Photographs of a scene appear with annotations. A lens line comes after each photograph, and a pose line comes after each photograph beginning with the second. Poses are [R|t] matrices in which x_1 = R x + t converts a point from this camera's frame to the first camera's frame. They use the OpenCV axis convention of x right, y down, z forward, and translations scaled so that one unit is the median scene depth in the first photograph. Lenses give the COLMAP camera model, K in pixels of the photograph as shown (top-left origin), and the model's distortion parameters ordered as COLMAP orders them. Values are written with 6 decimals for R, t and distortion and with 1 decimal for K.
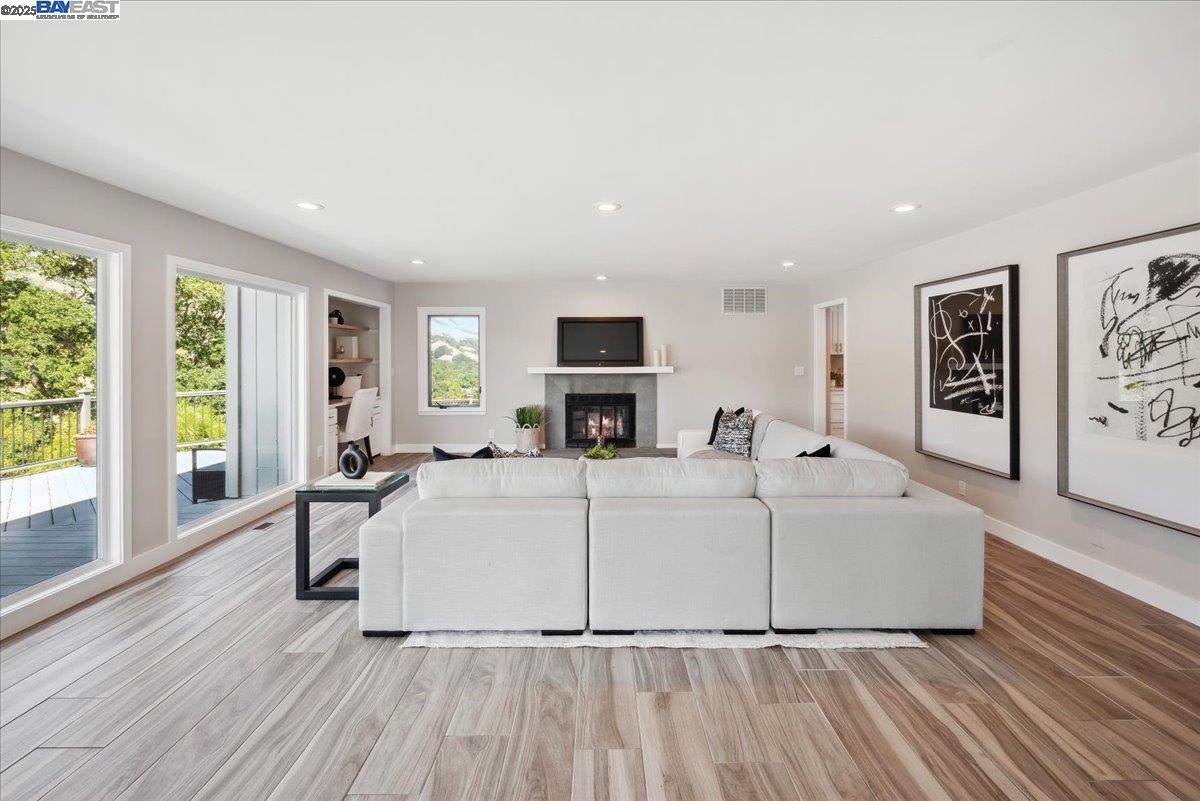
lens RADIAL K [[492.4, 0, 585.1], [0, 492.4, 355.2], [0, 0, 1]] dist [0.000061, -0.000016]
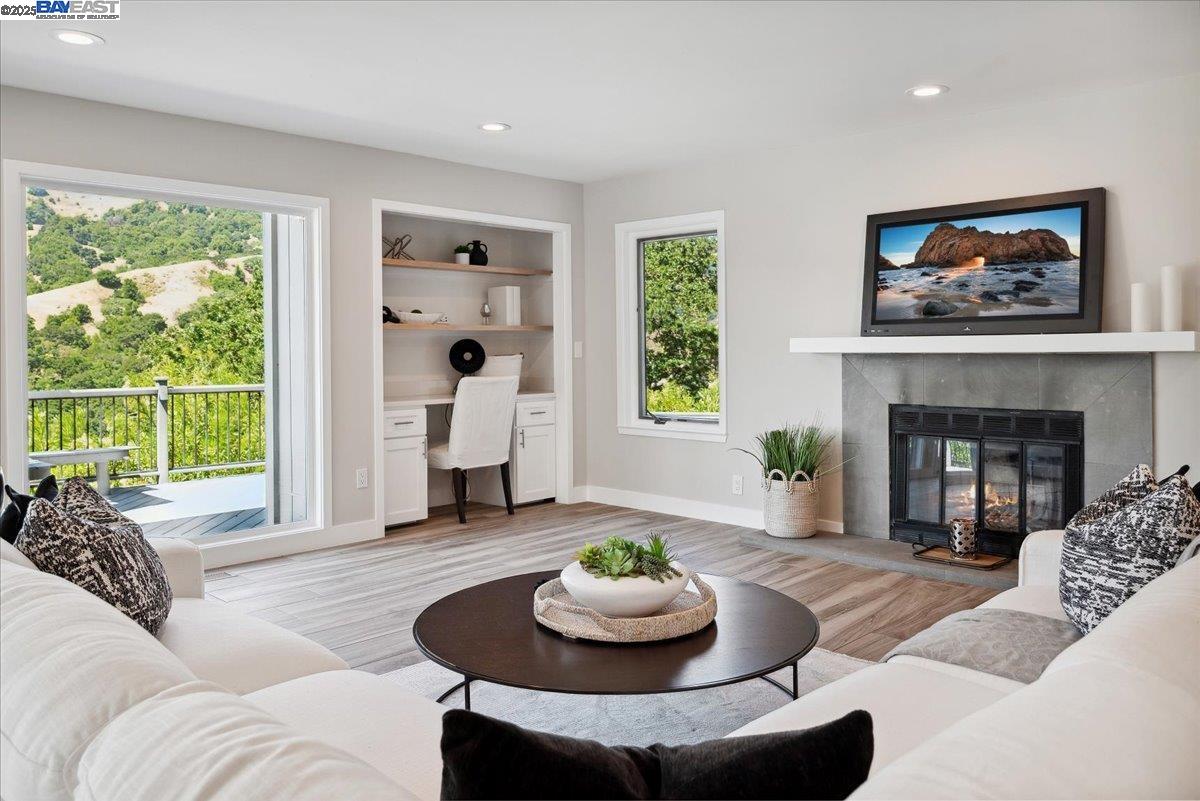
lens RADIAL K [[868.1, 0, 598.6], [0, 868.1, 345.6], [0, 0, 1]] dist [0.008794, 0.000595]
pose [[0.732688, -0.004384, -0.680551, 0.359083], [0.007782, 0.999968, 0.001936, 0.036625], [0.680520, -0.006715, 0.732698, 0.430295]]
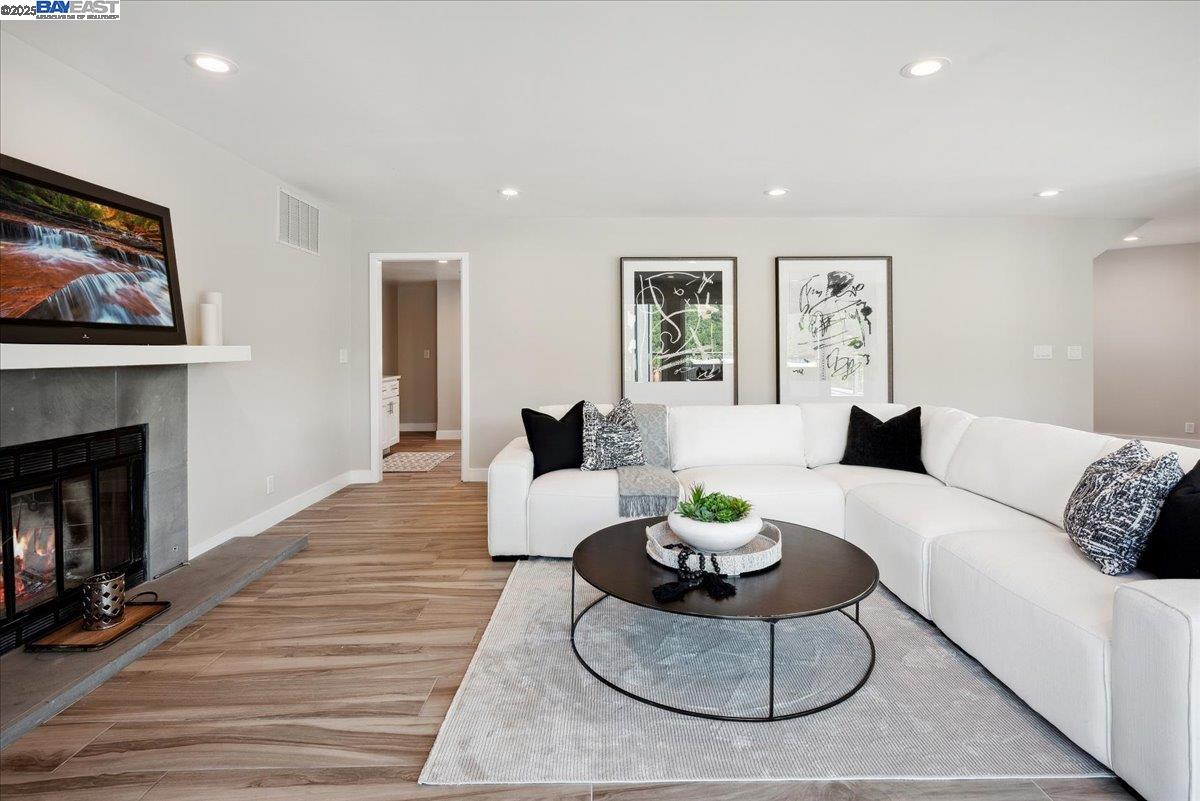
lens RADIAL K [[603.8, 0, 631.9], [0, 603.8, 351.9], [0, 0, 1]] dist [-0.006411, -0.000389]
pose [[-0.046045, 0.001631, 0.998938, -0.448686], [0.006513, 0.999978, -0.001332, 0.039875], [-0.998918, 0.006445, -0.046055, 0.906619]]
